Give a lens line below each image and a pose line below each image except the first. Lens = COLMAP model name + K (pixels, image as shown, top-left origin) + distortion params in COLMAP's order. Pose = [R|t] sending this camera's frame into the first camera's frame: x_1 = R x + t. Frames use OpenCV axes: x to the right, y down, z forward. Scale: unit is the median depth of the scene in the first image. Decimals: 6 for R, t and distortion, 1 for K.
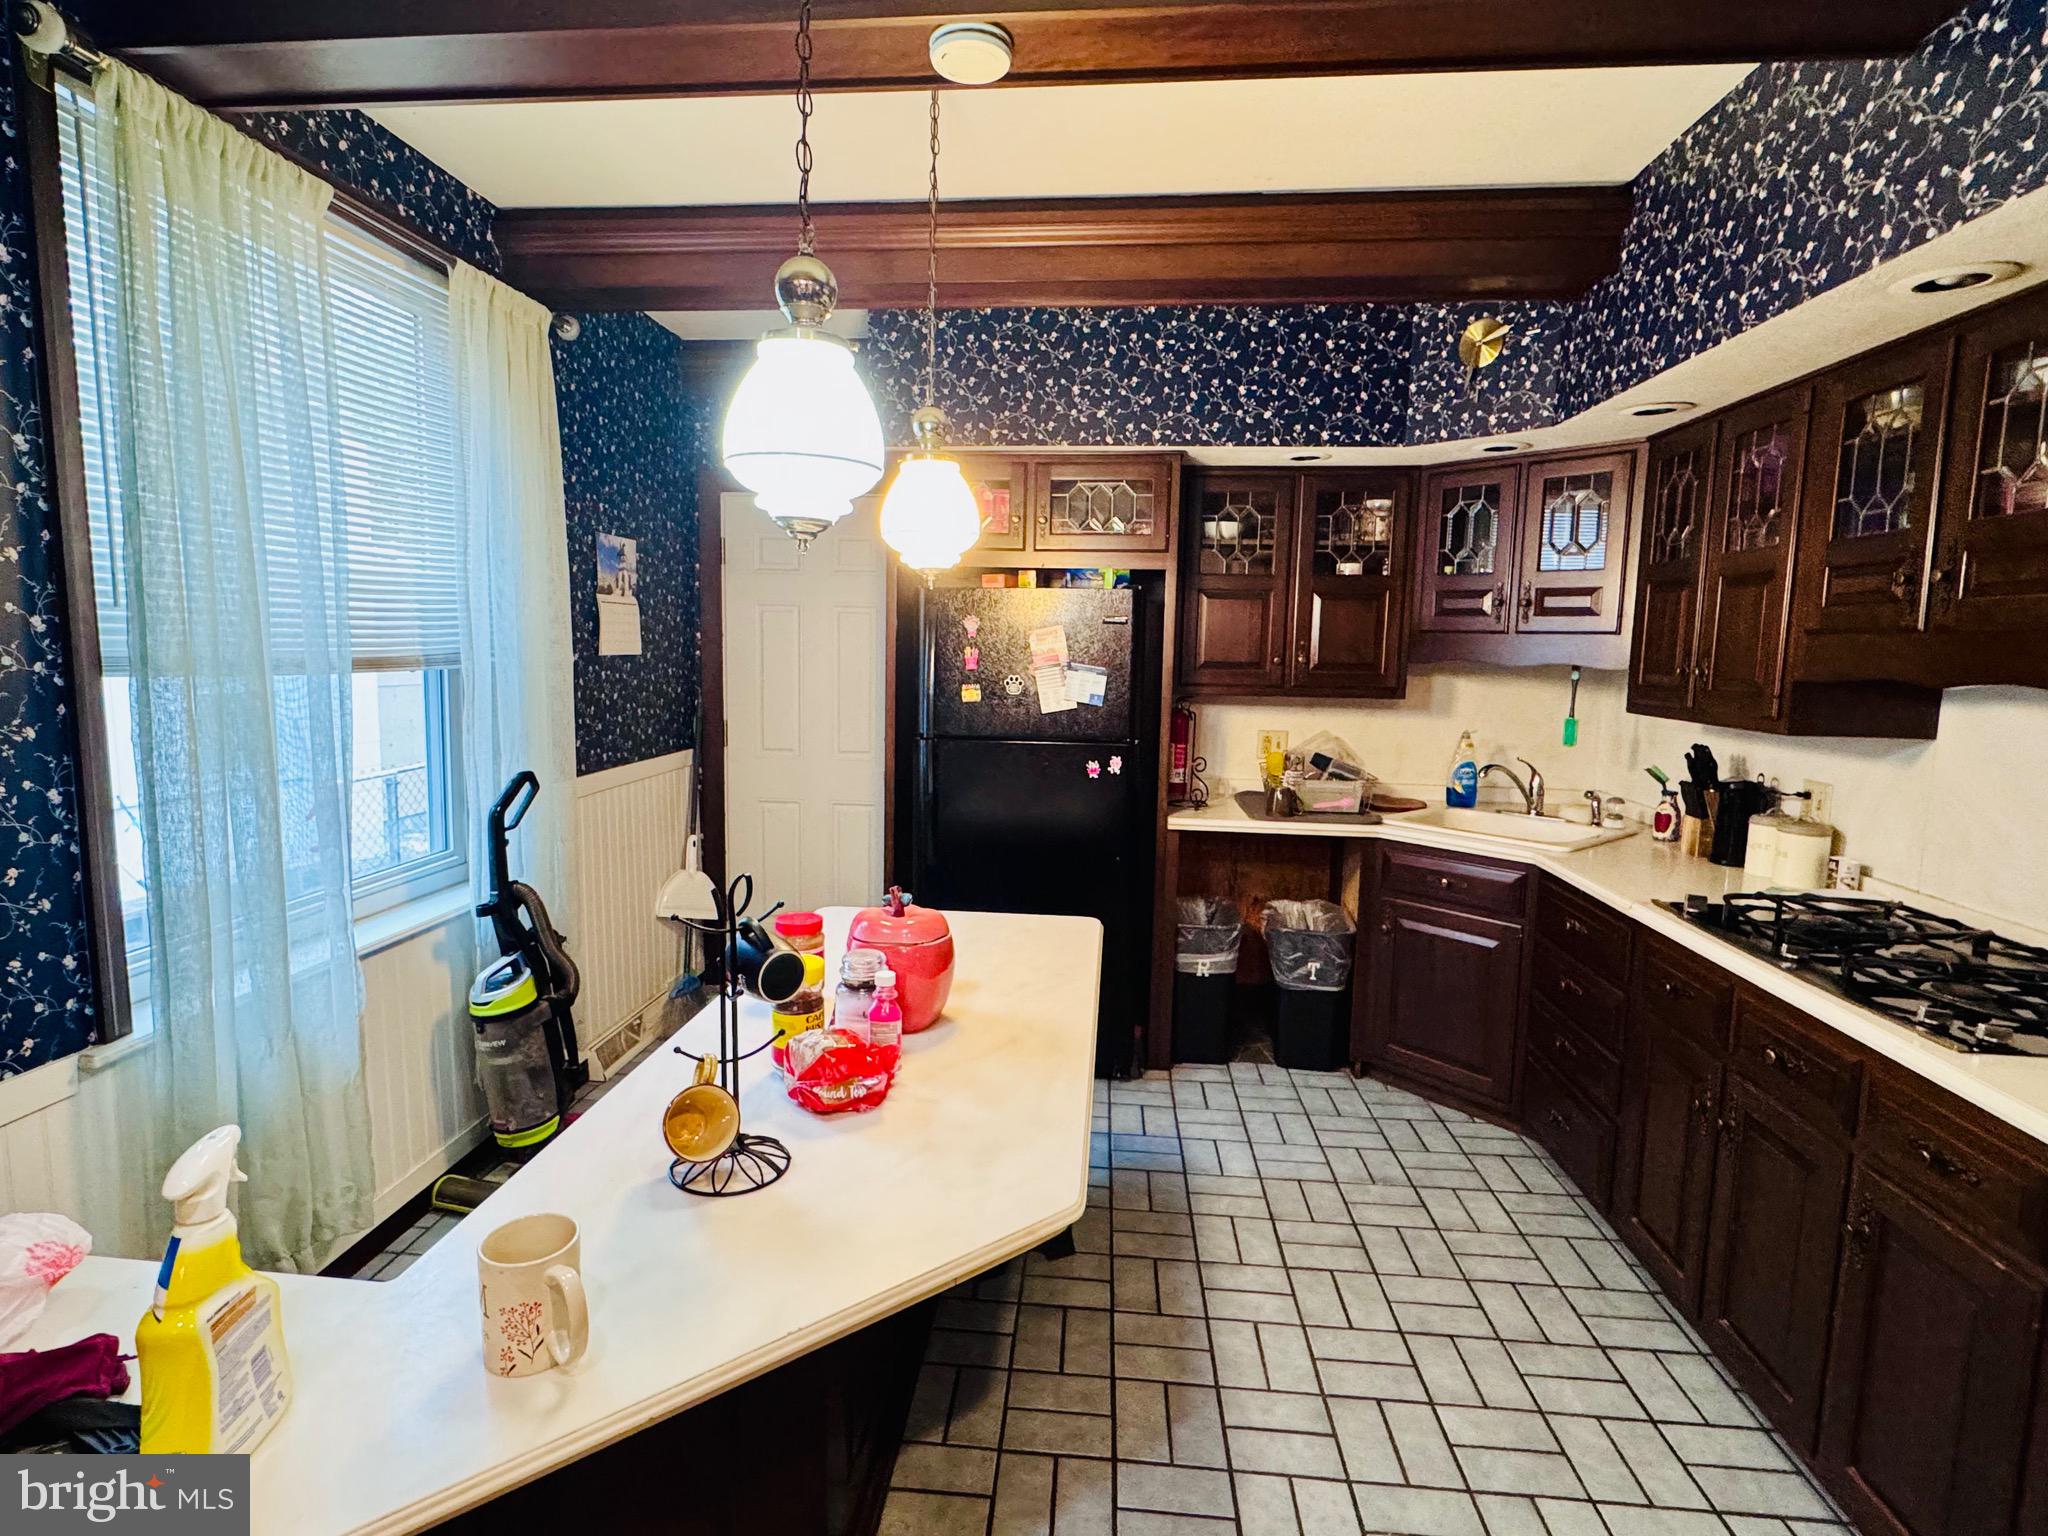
lens RADIAL K [[1042.9, 0, 1024.0], [0, 1042.9, 768.0], [0, 0, 1]] dist [0.000202, 0.000209]
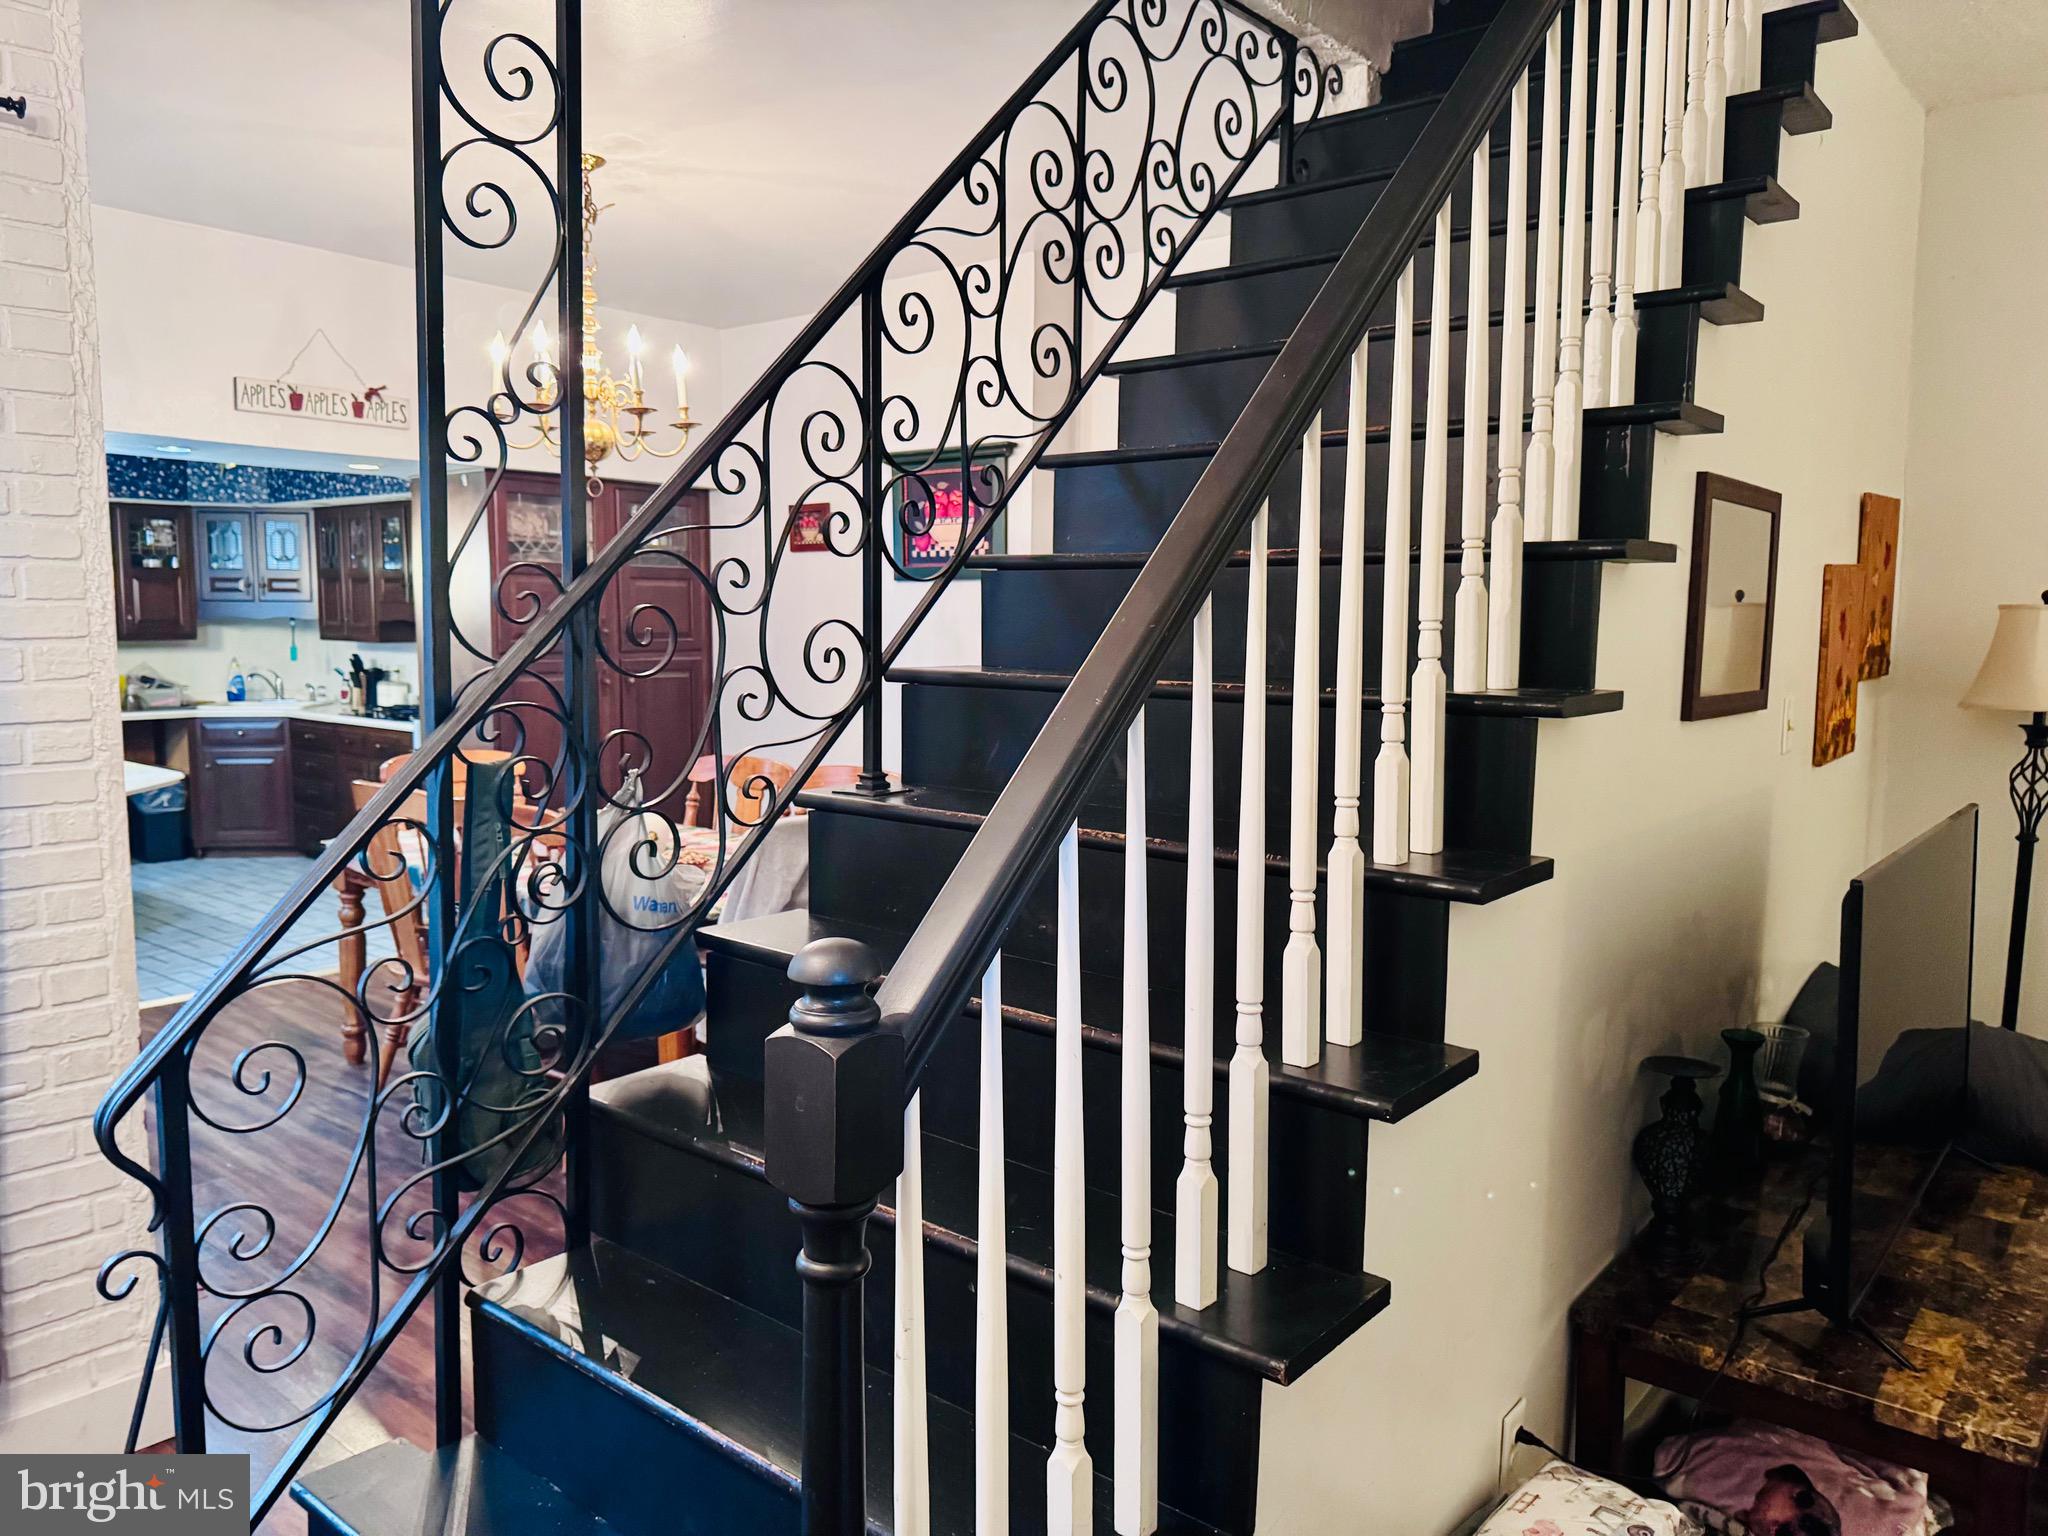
lens RADIAL K [[1449.0, 0, 1010.0], [0, 1449.0, 782.2], [0, 0, 1]] dist [0.001311, -0.004456]
pose [[0.570617, -0.108720, 0.813988, -0.915030], [0.101783, 0.992918, 0.061268, 0.171629], [-0.814885, 0.047890, 0.577642, -1.592565]]
